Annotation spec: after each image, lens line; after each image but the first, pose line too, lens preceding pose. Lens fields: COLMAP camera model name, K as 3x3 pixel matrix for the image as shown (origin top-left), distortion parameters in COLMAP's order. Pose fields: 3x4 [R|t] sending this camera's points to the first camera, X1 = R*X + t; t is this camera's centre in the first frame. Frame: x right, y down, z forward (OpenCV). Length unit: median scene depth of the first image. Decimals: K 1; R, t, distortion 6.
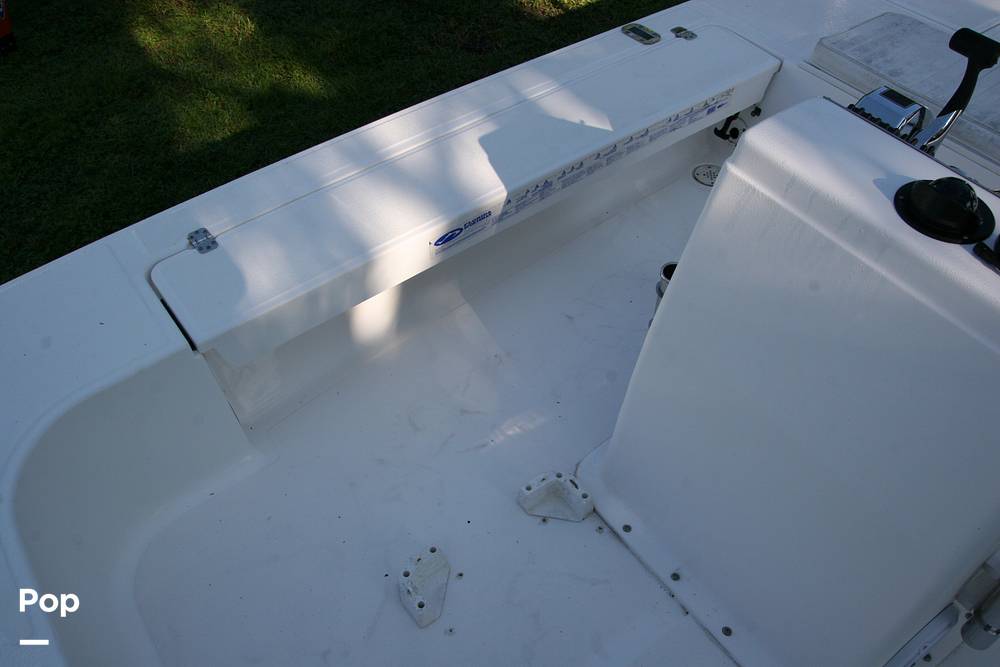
lens RADIAL K [[828.4, 0, 486.9], [0, 828.4, 331.9], [0, 0, 1]] dist [-0.136571, 0.096930]
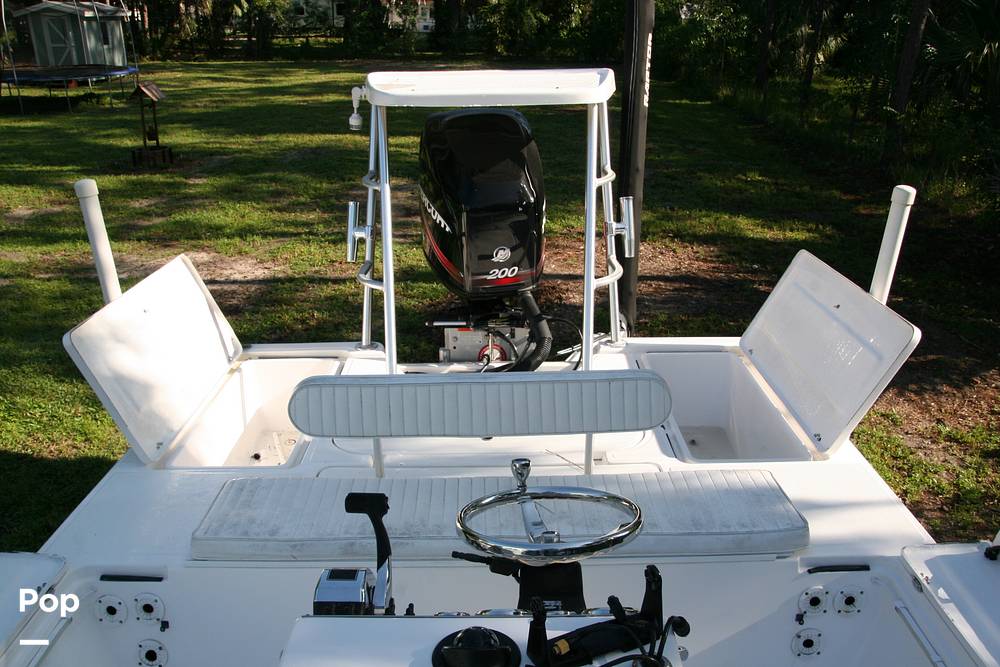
lens RADIAL K [[828.4, 0, 497.4], [0, 828.4, 340.6], [0, 0, 1]] dist [-0.136571, 0.096930]
pose [[0.583805, -0.272252, 0.764886, -0.076955], [0.607973, 0.770982, -0.189618, -0.127489], [-0.538090, 0.575731, 0.615625, 0.016830]]
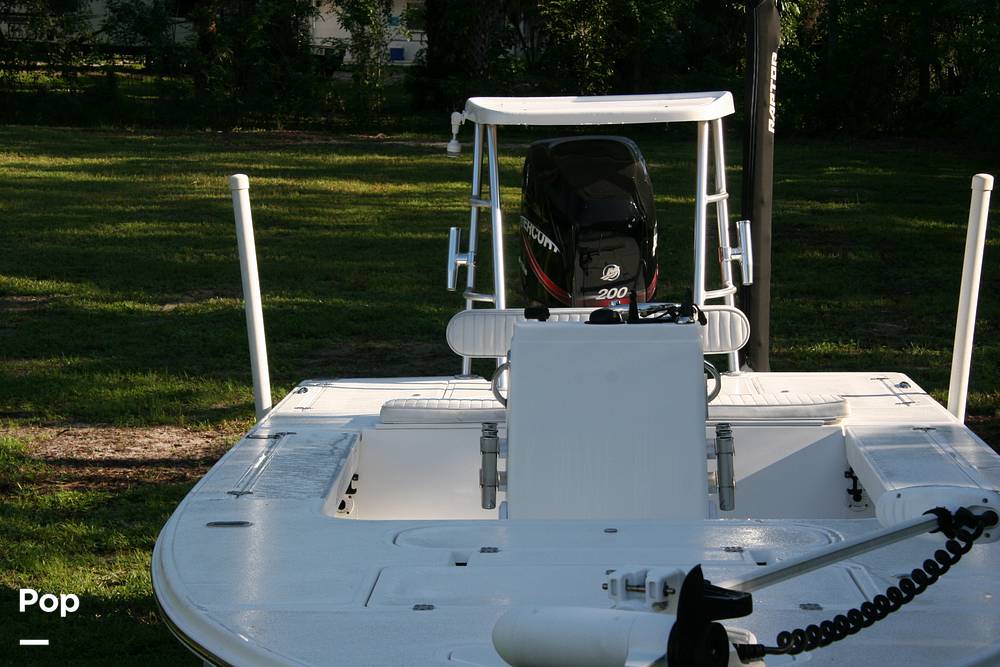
lens RADIAL K [[2516.1, 0, 501.5], [0, 2516.1, 339.0], [0, 0, 1]] dist [0.748959, 0.000000]
pose [[0.608417, -0.069216, 0.790593, -2.879907], [0.595833, 0.697873, -0.397437, 1.395649], [-0.524225, 0.712869, 0.465839, -1.200026]]
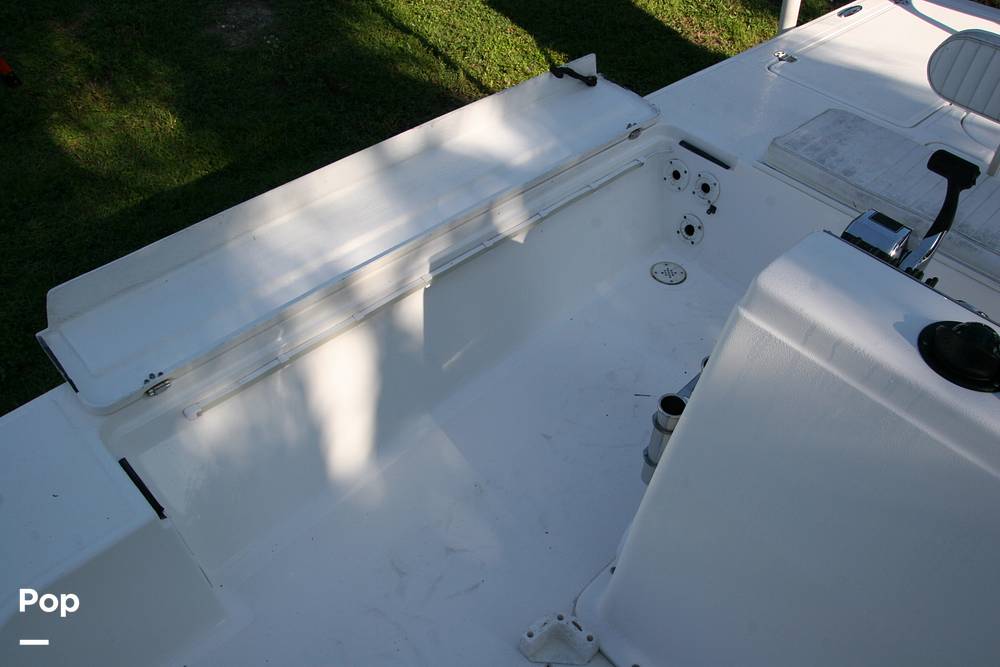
lens RADIAL K [[828.4, 0, 492.4], [0, 828.4, 337.8], [0, 0, 1]] dist [-0.136571, 0.096930]
pose [[0.993181, -0.052181, 0.104253, -0.056057], [0.059273, 0.996049, -0.066133, -0.070414], [-0.100390, 0.071861, 0.992350, 0.038742]]
